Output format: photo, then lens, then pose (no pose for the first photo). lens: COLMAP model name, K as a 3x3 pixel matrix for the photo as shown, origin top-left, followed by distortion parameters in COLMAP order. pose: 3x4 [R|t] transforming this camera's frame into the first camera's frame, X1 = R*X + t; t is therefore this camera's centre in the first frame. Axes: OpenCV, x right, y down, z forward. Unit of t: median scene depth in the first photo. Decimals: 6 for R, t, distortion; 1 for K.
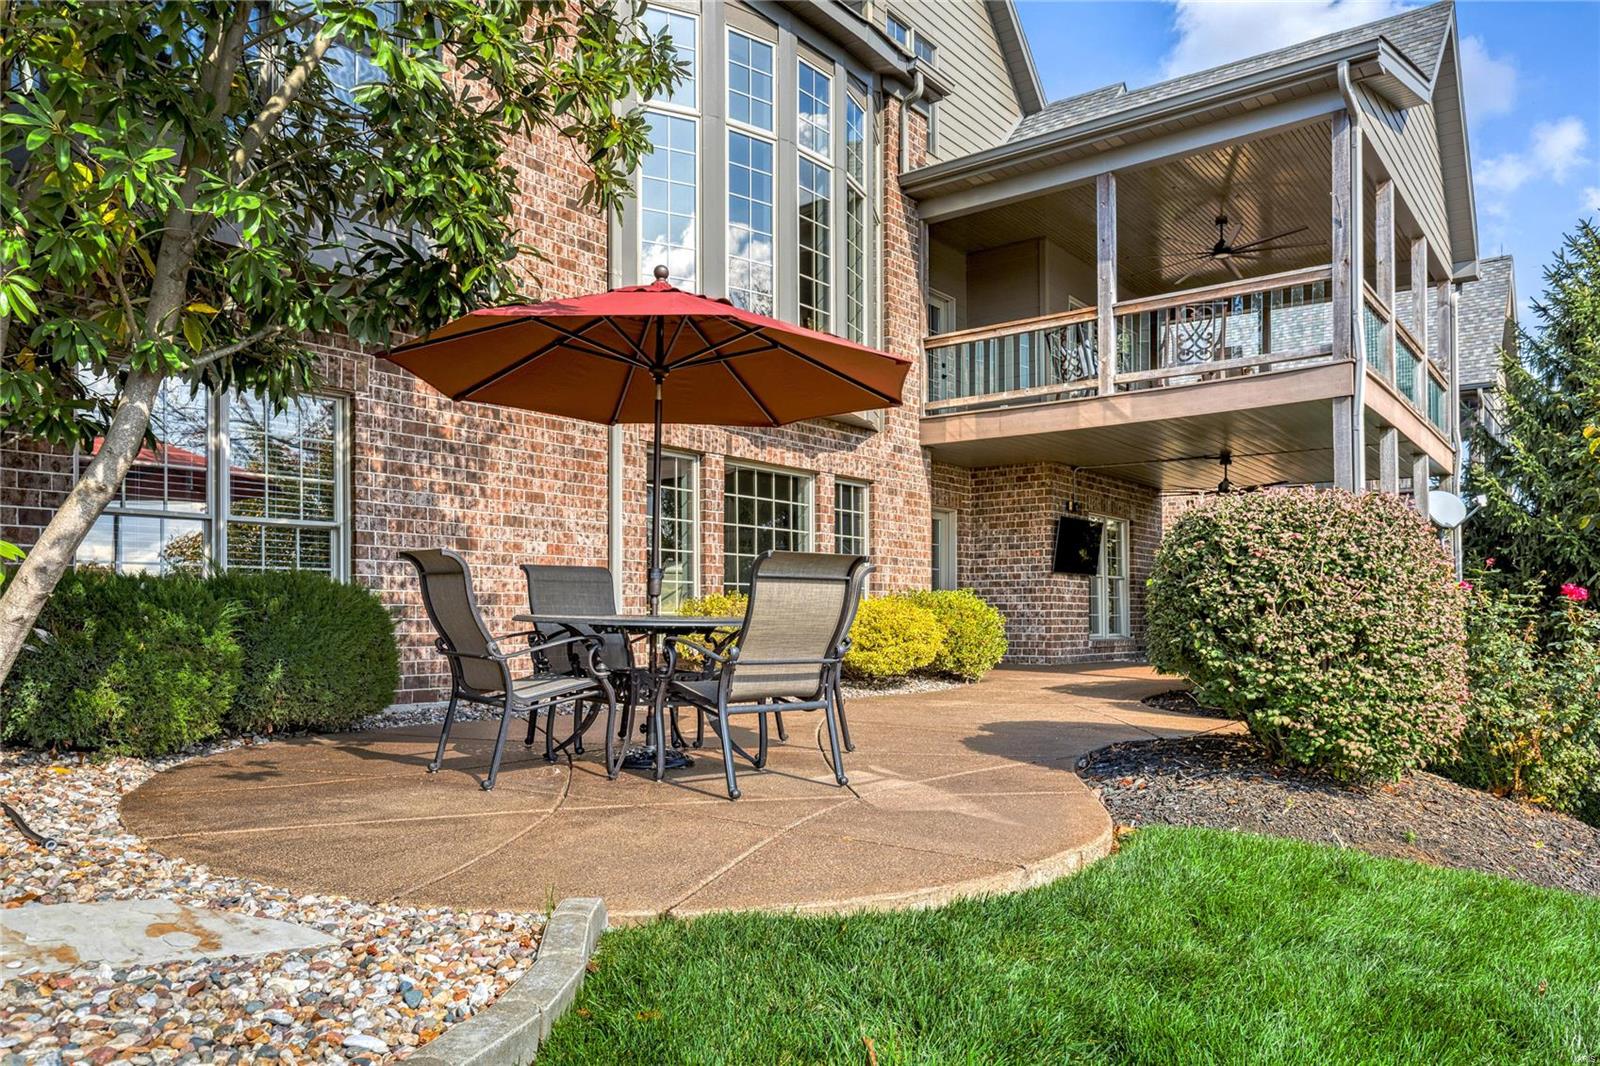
lens RADIAL K [[1124.7, 0, 783.1], [0, 1124.7, 611.9], [0, 0, 1]] dist [0.008519, -0.002367]
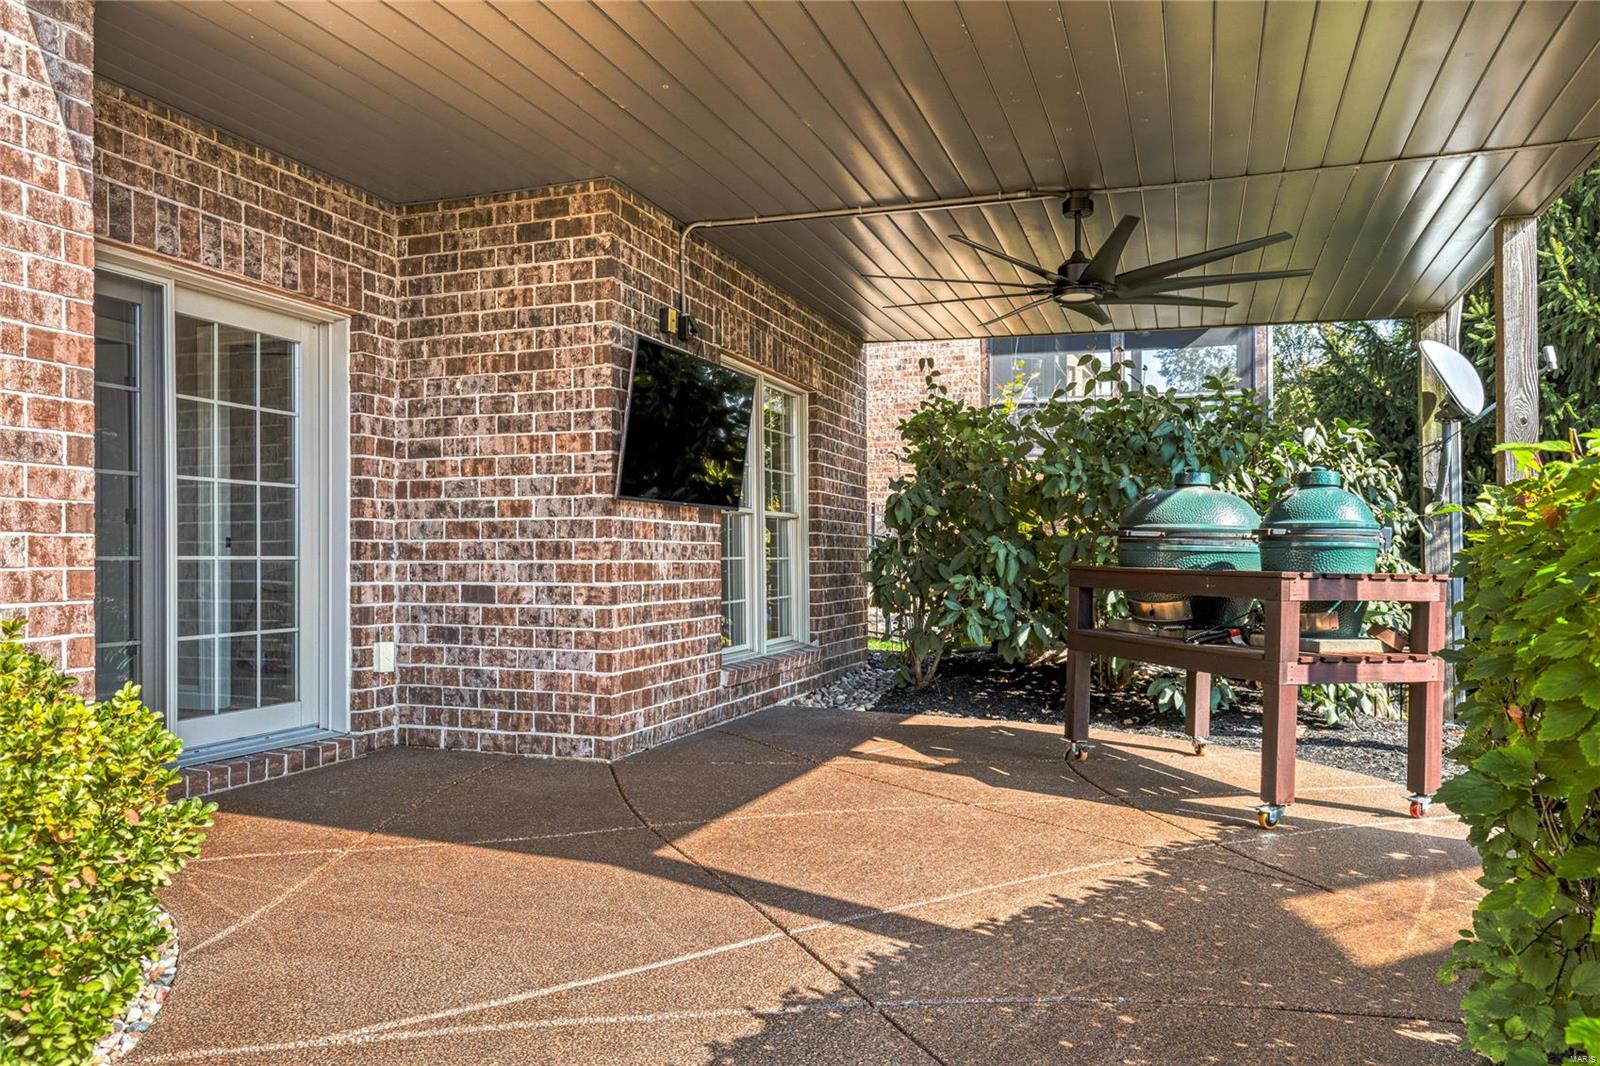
lens RADIAL K [[1124.7, 0, 798.8], [0, 1124.7, 540.8], [0, 0, 1]] dist [0.008519, -0.002367]
pose [[0.949846, 0.002519, 0.312708, 0.177515], [-0.000368, 0.999976, -0.006936, -0.018750], [-0.312718, 0.006473, 0.949824, 0.626918]]
